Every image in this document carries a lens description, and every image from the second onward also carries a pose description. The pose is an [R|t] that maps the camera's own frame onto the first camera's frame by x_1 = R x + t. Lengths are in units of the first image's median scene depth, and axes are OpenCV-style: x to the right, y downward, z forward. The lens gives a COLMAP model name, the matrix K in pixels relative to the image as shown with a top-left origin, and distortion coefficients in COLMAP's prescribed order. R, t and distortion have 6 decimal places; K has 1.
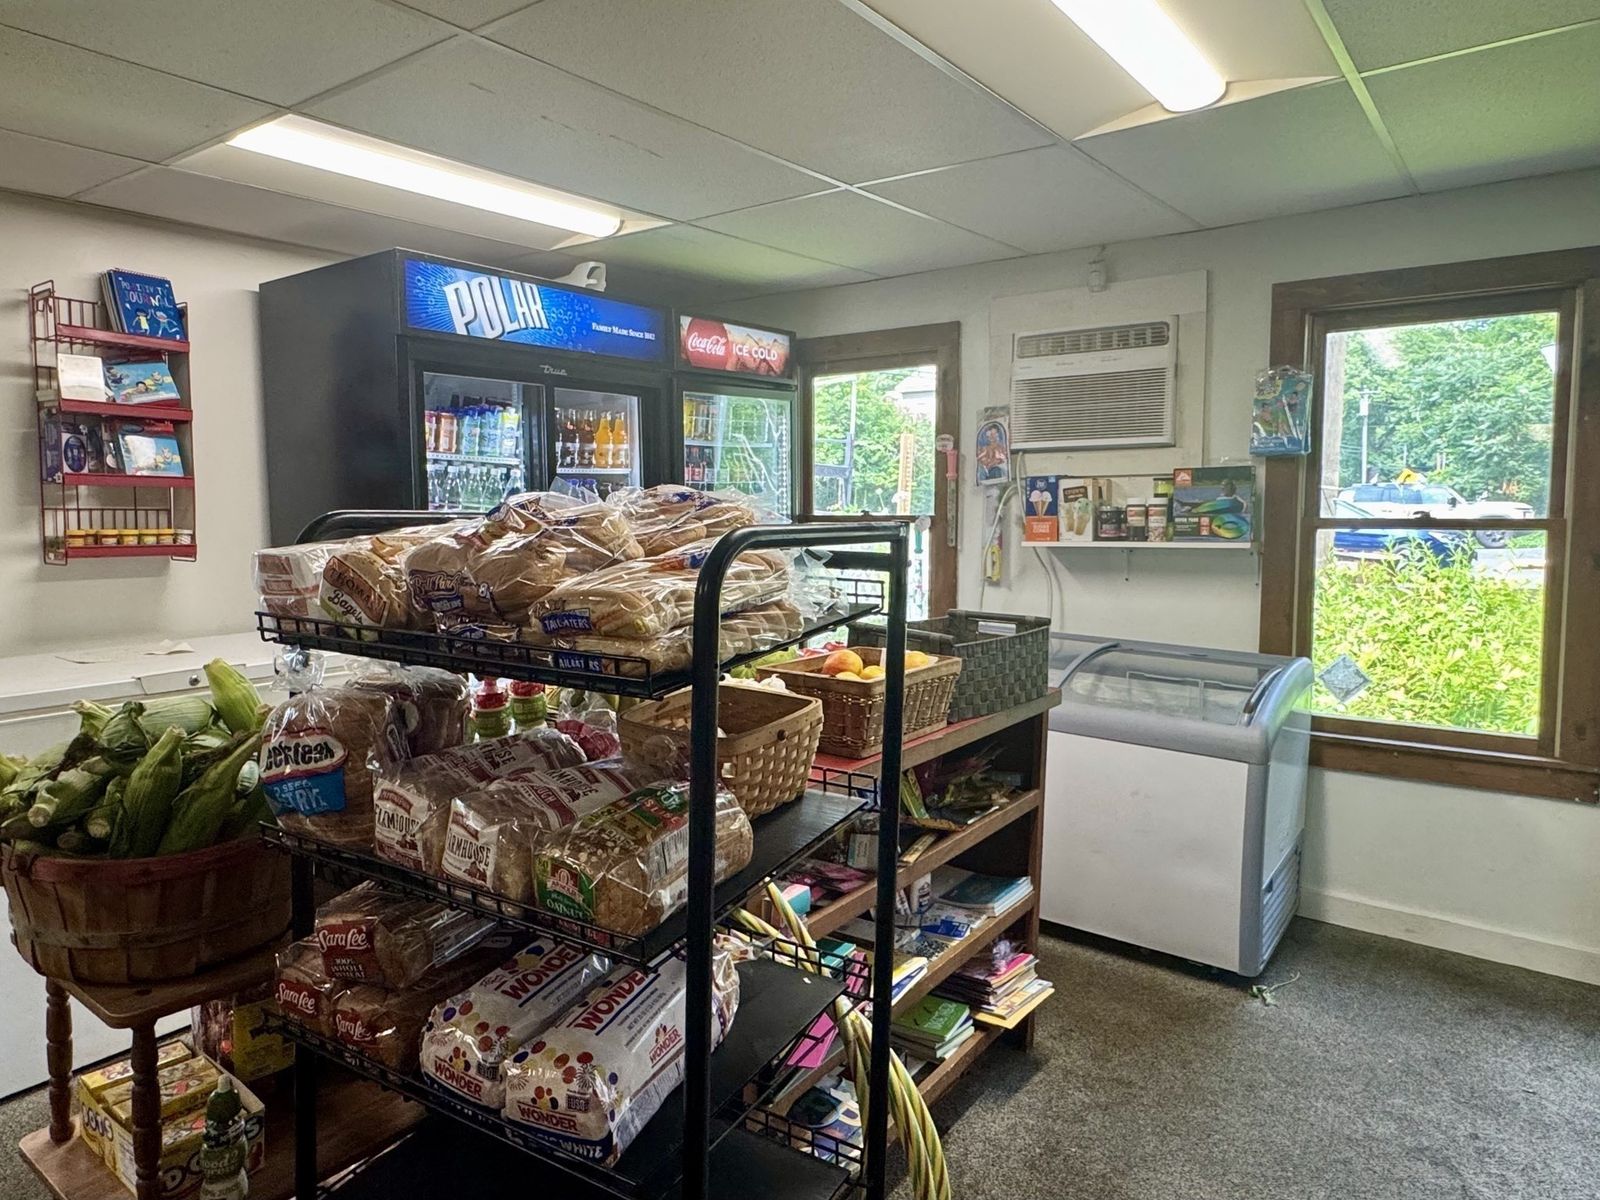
lens RADIAL K [[997.3, 0, 778.3], [0, 997.3, 597.2], [0, 0, 1]] dist [-0.037681, 0.000455]
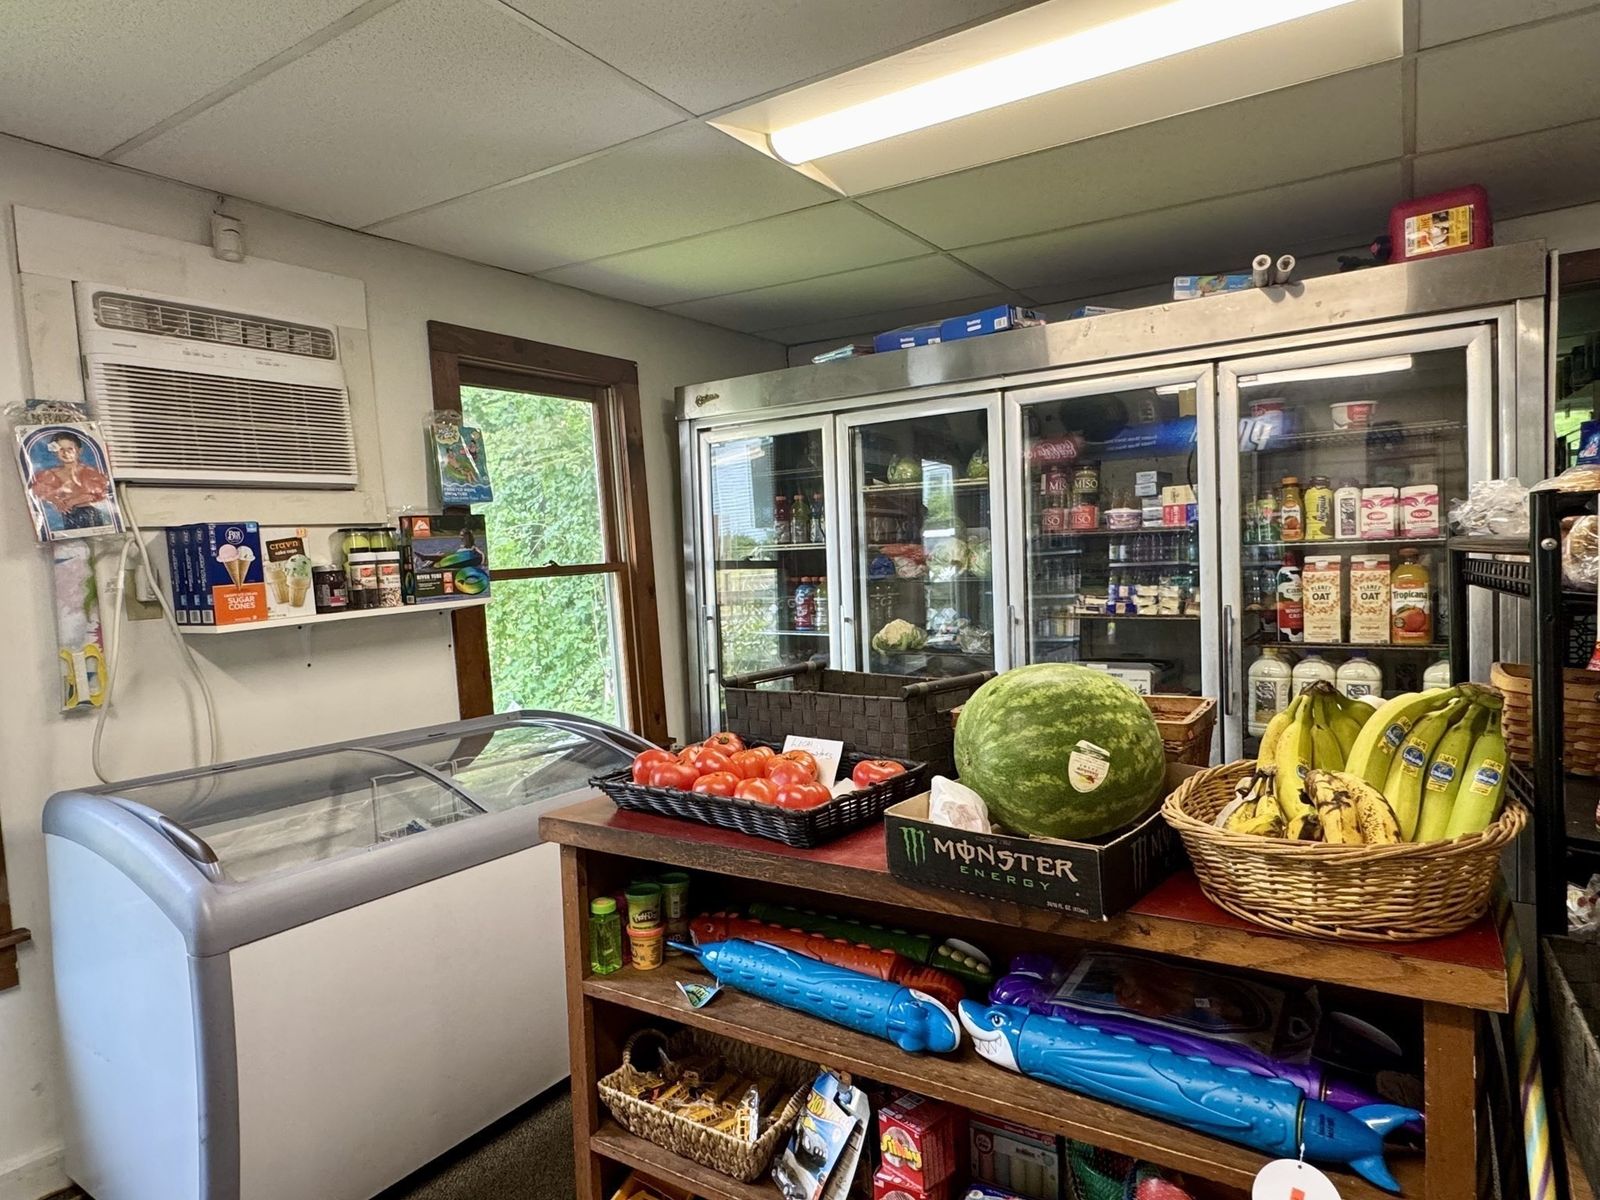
lens RADIAL K [[929.3, 0, 800.0], [0, 929.3, 600.0], [0, 0, 1]] dist [0.000566, -0.017906]
pose [[-0.072279, -0.047481, 0.996254, -0.372105], [0.141888, 0.988218, 0.057392, -0.055251], [-0.987240, 0.145505, -0.064690, 0.694564]]
